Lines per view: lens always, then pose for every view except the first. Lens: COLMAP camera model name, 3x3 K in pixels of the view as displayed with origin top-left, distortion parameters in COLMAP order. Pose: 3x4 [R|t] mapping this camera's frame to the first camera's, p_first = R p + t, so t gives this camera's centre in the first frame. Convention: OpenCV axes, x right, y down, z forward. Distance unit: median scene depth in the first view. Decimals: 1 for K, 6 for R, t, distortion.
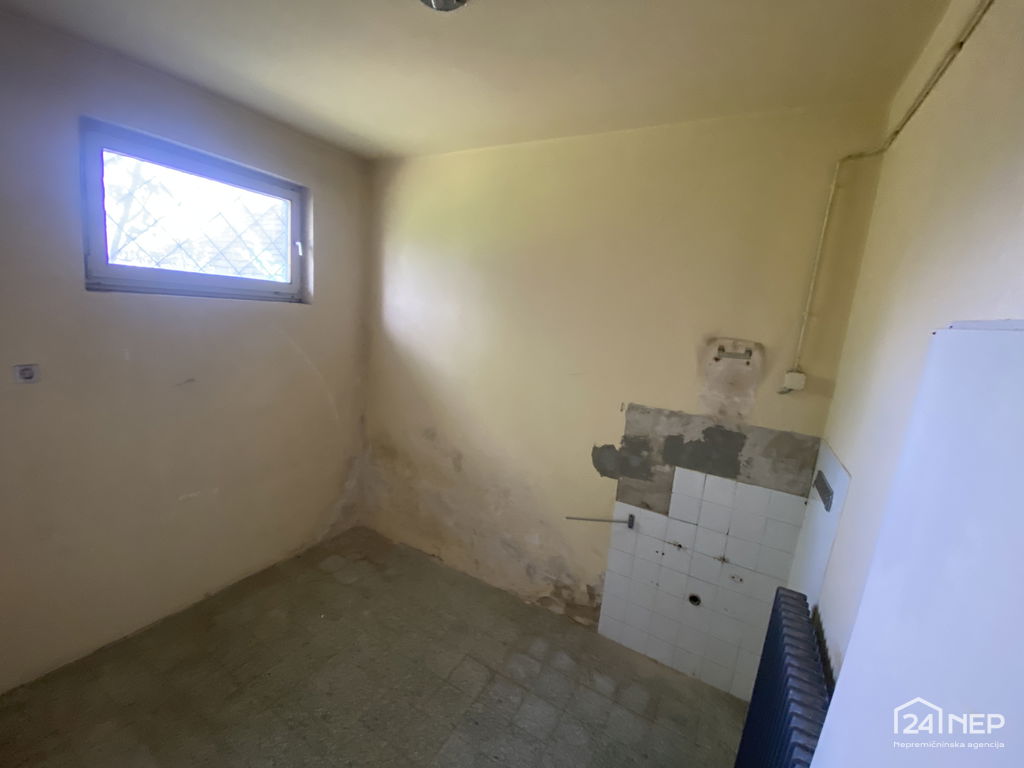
lens RADIAL K [[418.9, 0, 507.2], [0, 418.9, 384.2], [0, 0, 1]] dist [0.031224, -0.021138]
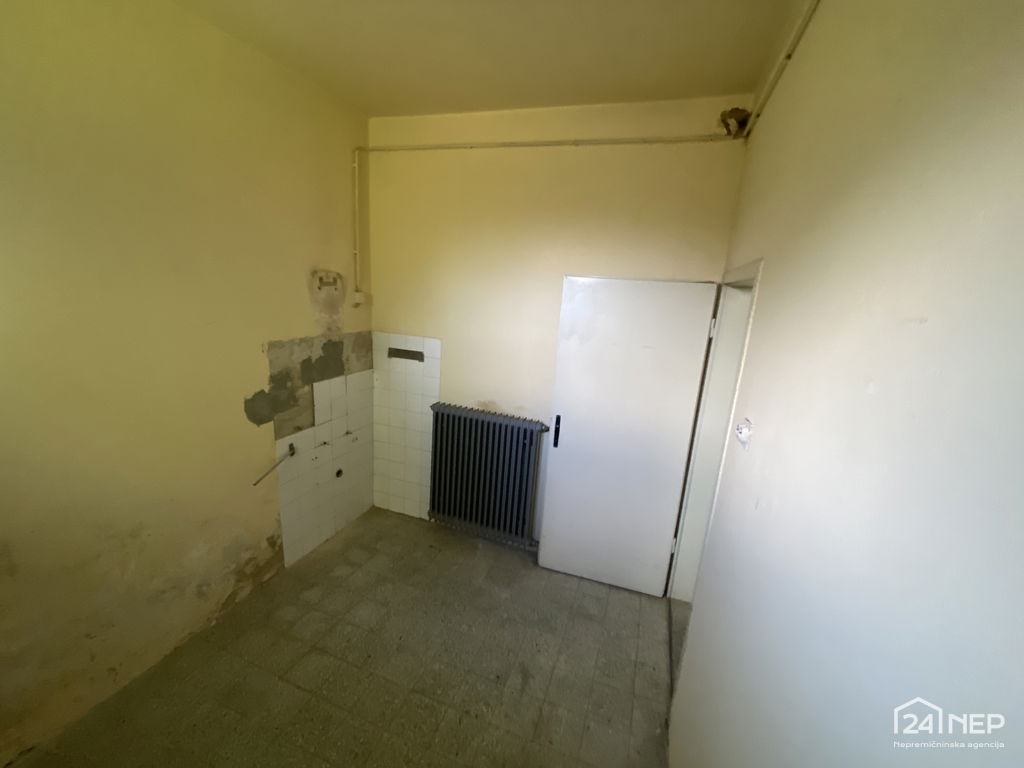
lens RADIAL K [[418.9, 0, 507.2], [0, 418.9, 384.2], [0, 0, 1]] dist [0.031224, -0.021138]
pose [[-0.158630, -0.319357, 0.934263, -0.793764], [0.095898, 0.936787, 0.336503, -0.149385], [-0.982670, 0.142974, -0.117977, 0.599493]]
